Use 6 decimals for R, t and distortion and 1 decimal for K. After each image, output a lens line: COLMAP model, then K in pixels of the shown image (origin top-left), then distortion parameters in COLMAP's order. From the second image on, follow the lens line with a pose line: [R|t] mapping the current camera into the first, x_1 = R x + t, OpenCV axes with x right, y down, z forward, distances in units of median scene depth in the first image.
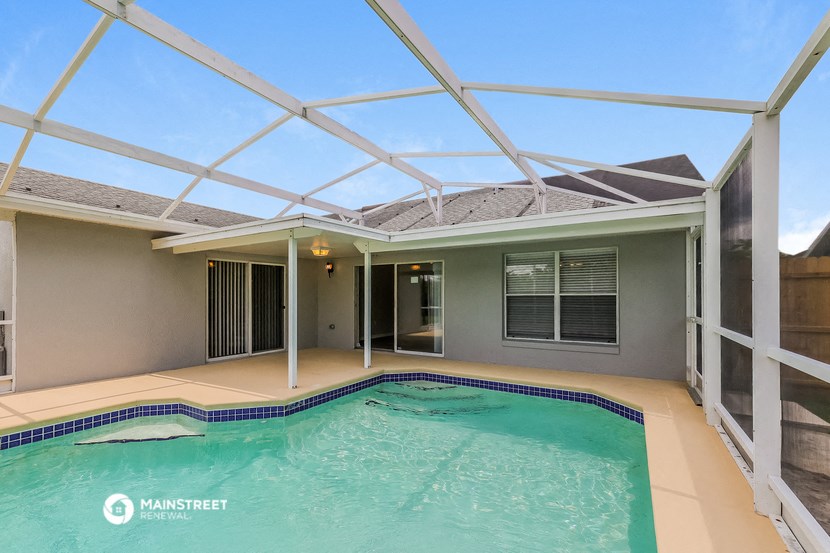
lens RADIAL K [[346.0, 0, 415.0], [0, 346.0, 276.5], [0, 0, 1]] dist [0.007428, 0.000673]
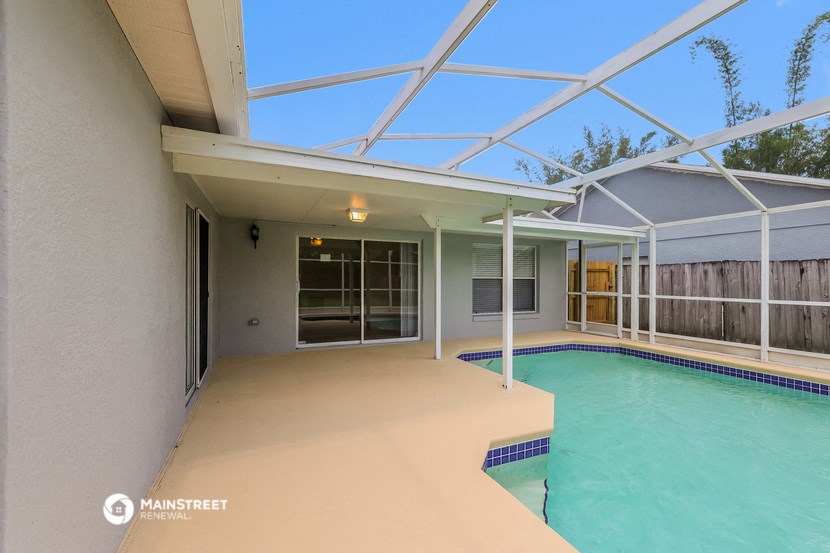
lens RADIAL K [[346.0, 0, 415.0], [0, 346.0, 276.5], [0, 0, 1]] dist [0.007428, 0.000673]
pose [[0.582411, 0.011156, 0.812818, -0.733053], [-0.056954, 0.998009, 0.027112, 0.026108], [-0.810897, -0.062084, 0.581887, 0.441713]]
